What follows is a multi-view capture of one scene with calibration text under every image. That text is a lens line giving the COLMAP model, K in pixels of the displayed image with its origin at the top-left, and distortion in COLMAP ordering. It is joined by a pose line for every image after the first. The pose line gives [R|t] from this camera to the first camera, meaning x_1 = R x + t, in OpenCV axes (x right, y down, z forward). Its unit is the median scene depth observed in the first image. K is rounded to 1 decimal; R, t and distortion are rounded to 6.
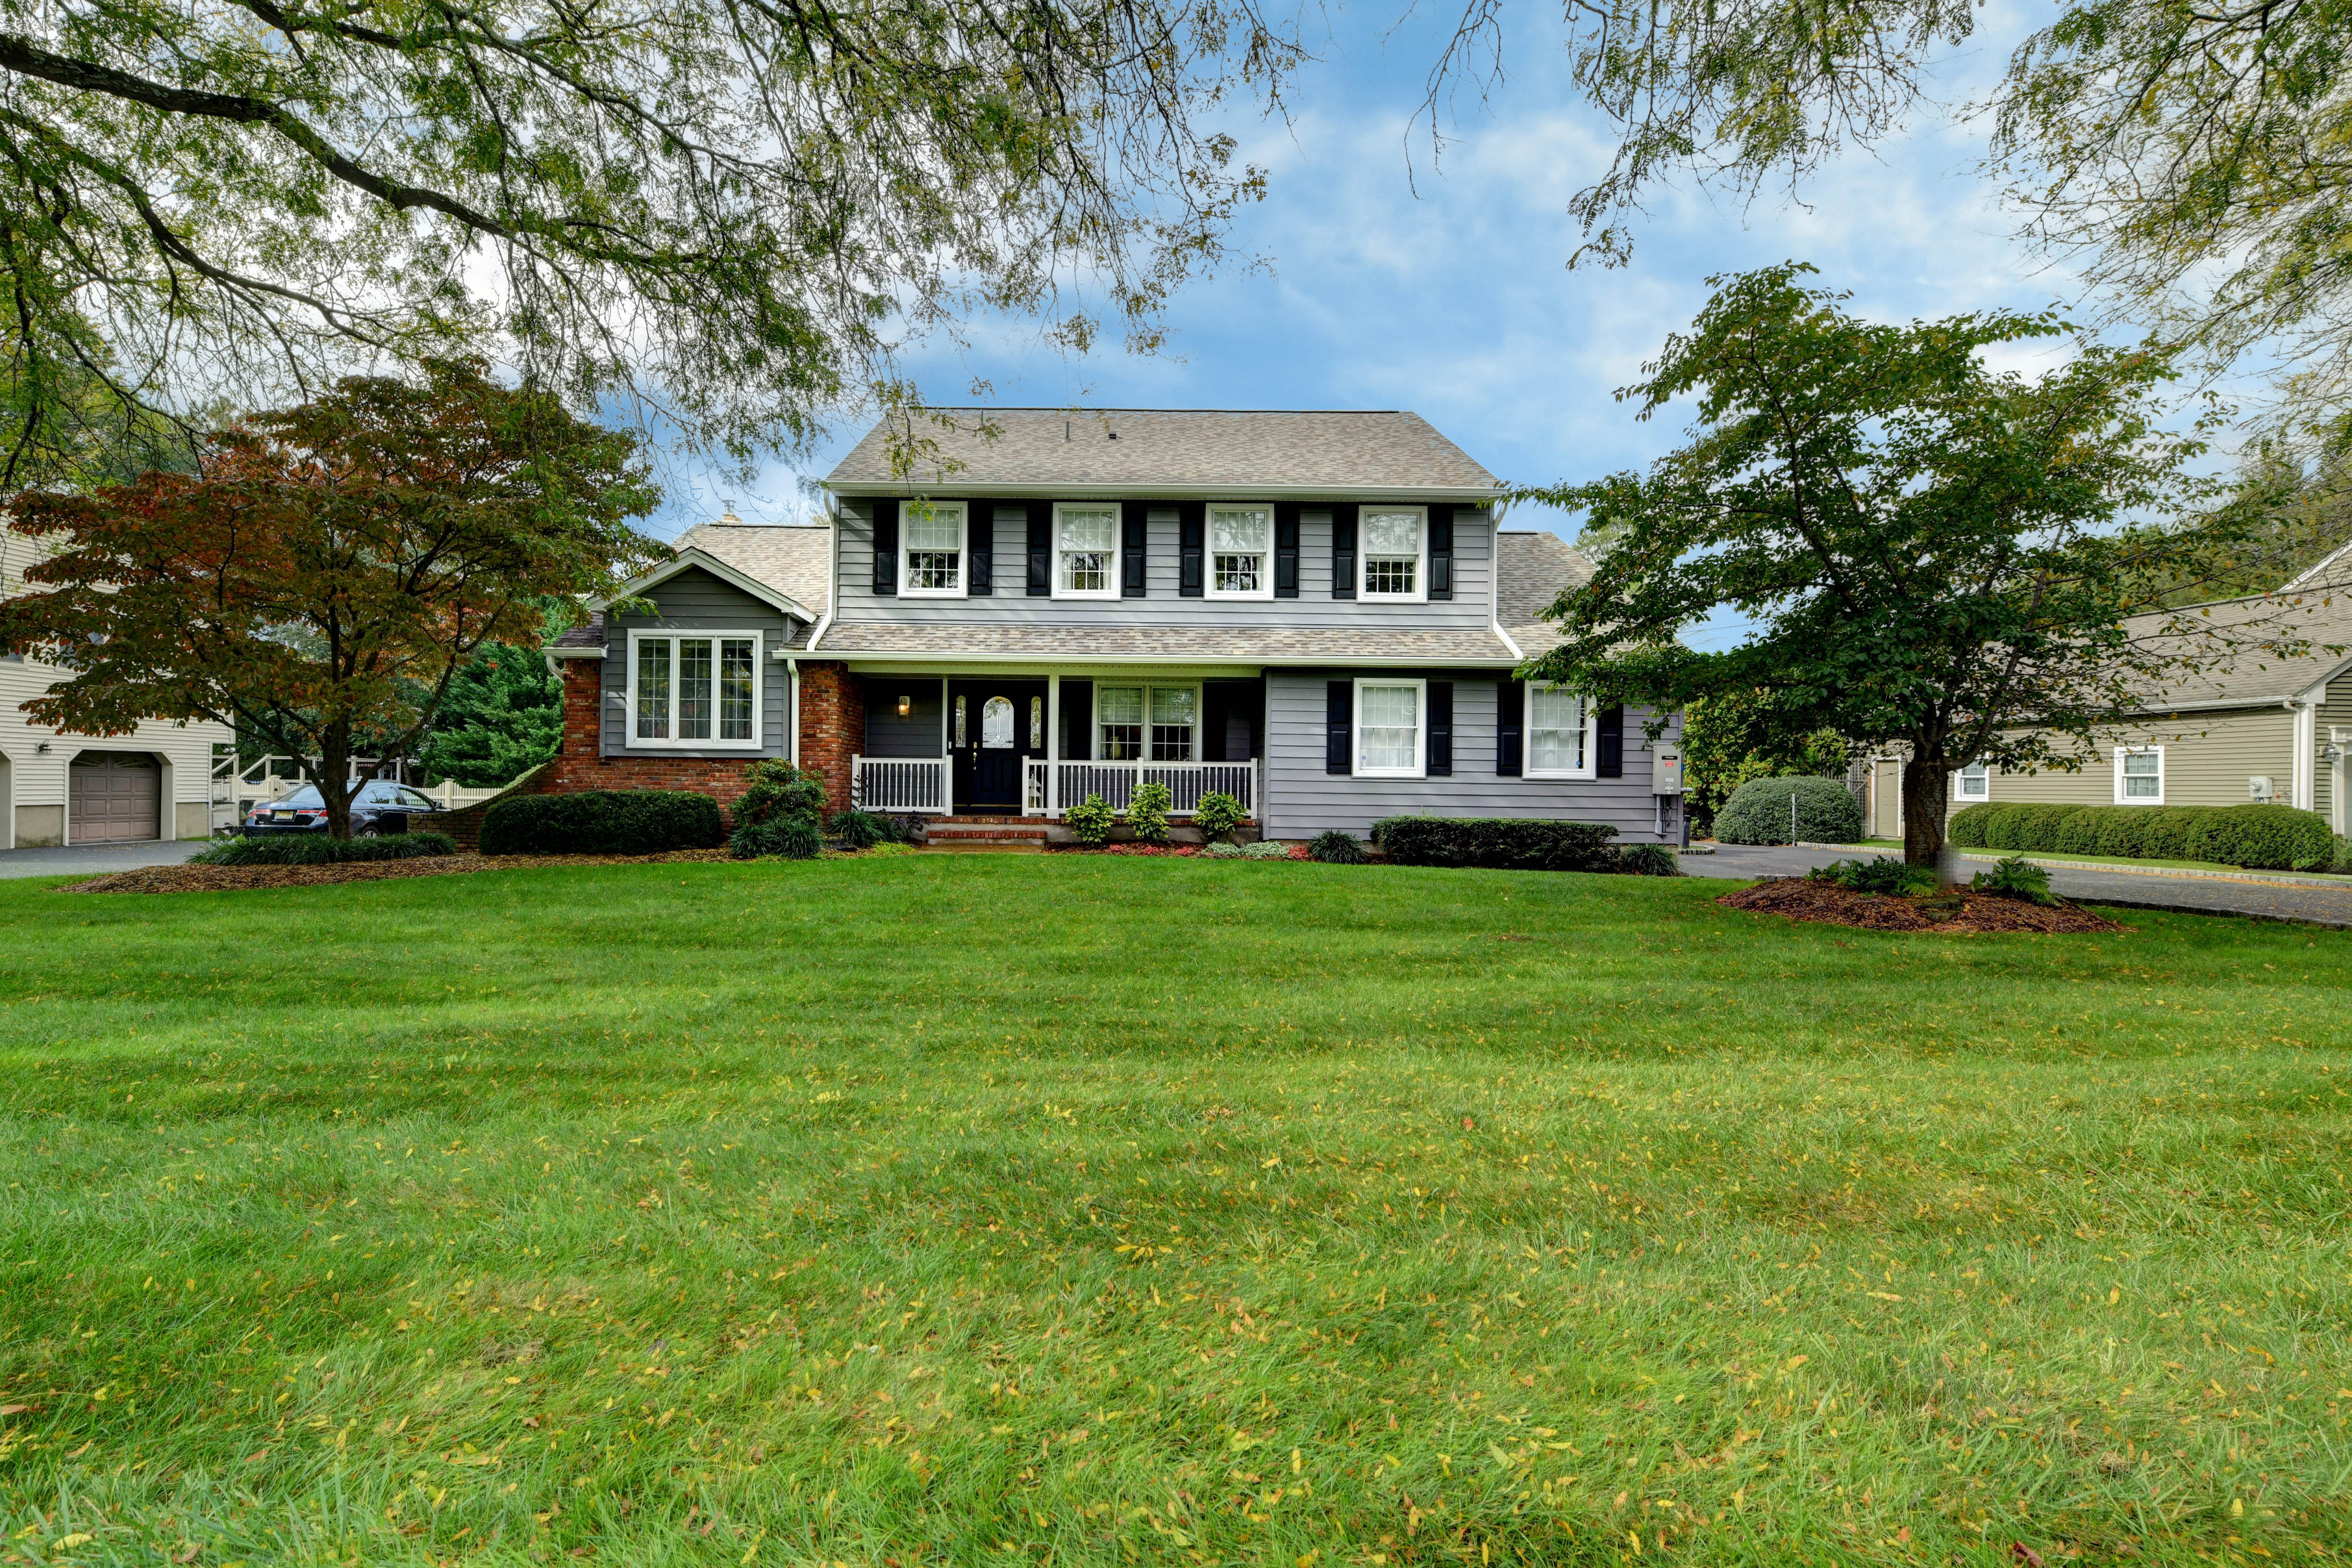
lens RADIAL K [[967.1, 0, 1176.0], [0, 967.1, 784.0], [0, 0, 1]] dist [0.001698, 0.000112]
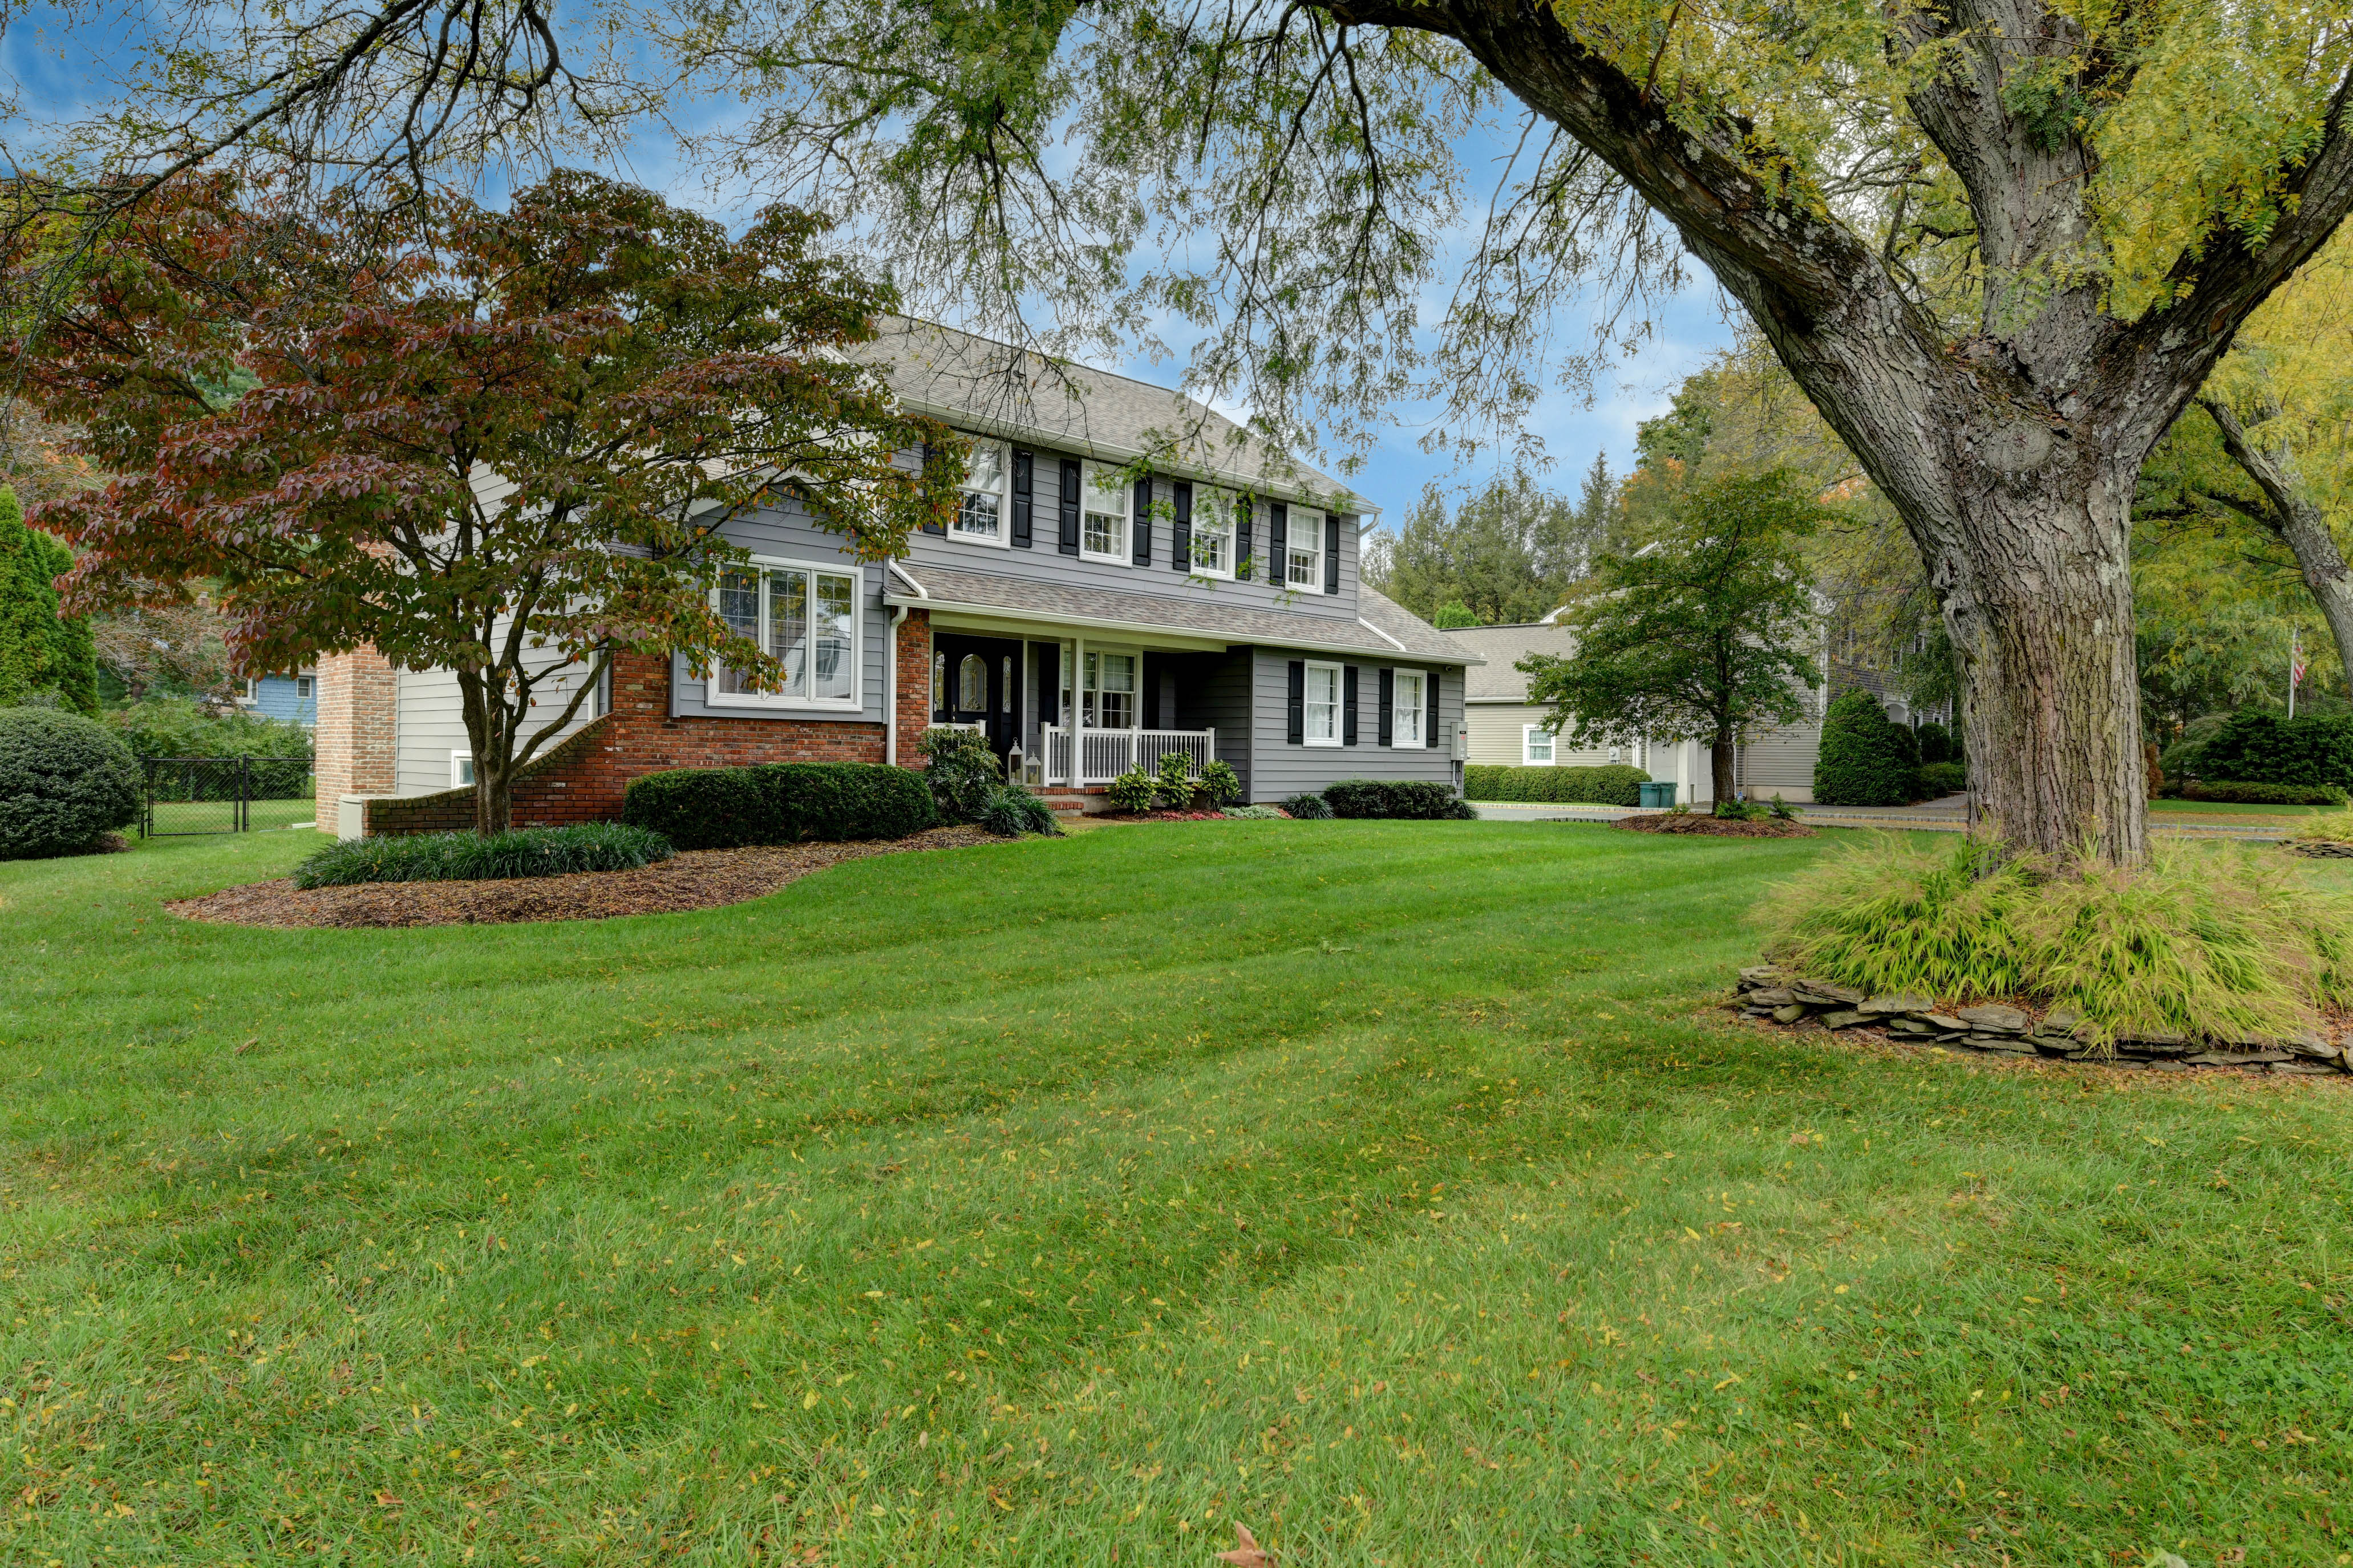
lens RADIAL K [[1392.7, 0, 1176.5], [0, 1392.7, 784.0], [0, 0, 1]] dist [-0.000405, 0.000360]
pose [[0.692620, -0.017435, 0.721091, -1.065229], [-0.002514, 0.999643, 0.026585, -0.005713], [-0.721298, -0.020226, 0.692330, -0.028705]]
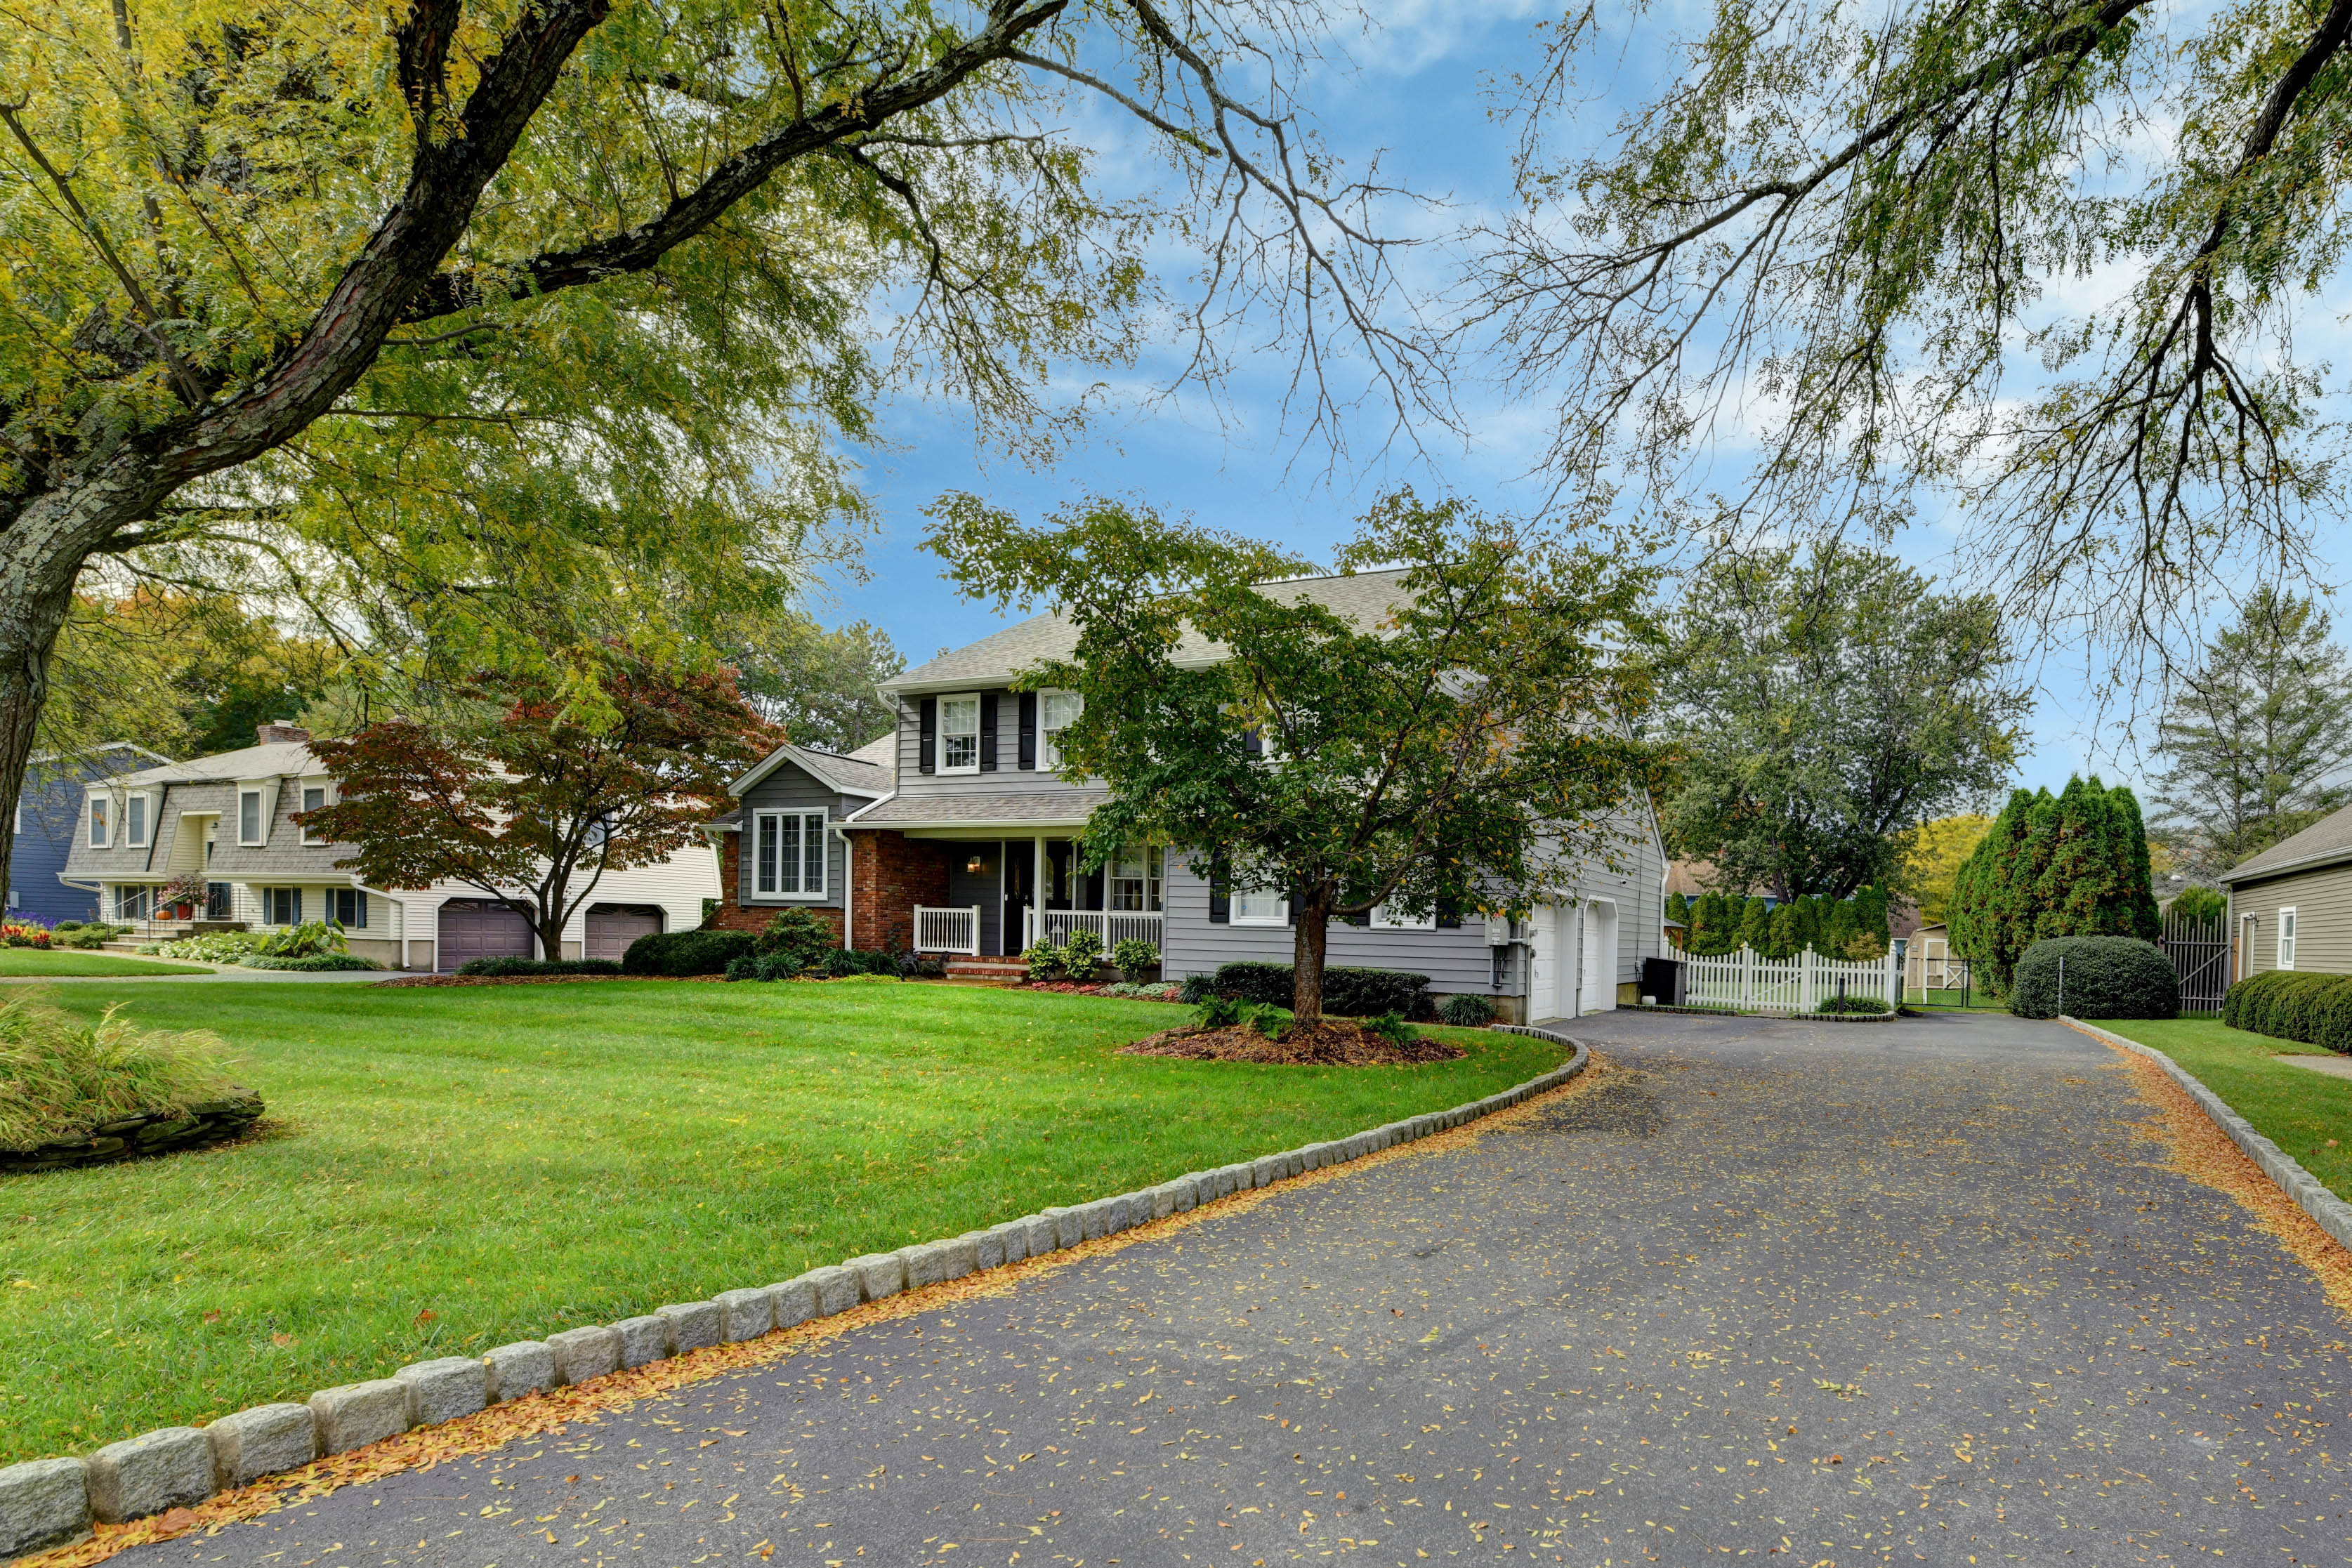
lens RADIAL K [[978.6, 0, 1324.9], [0, 978.6, 944.4], [0, 0, 1]] dist [-0.001167, -0.000058]
pose [[0.946066, 0.014197, -0.323664, 0.580208], [-0.013406, 0.999899, 0.004675, 0.006833], [0.323697, -0.000084, 0.946161, -0.003292]]
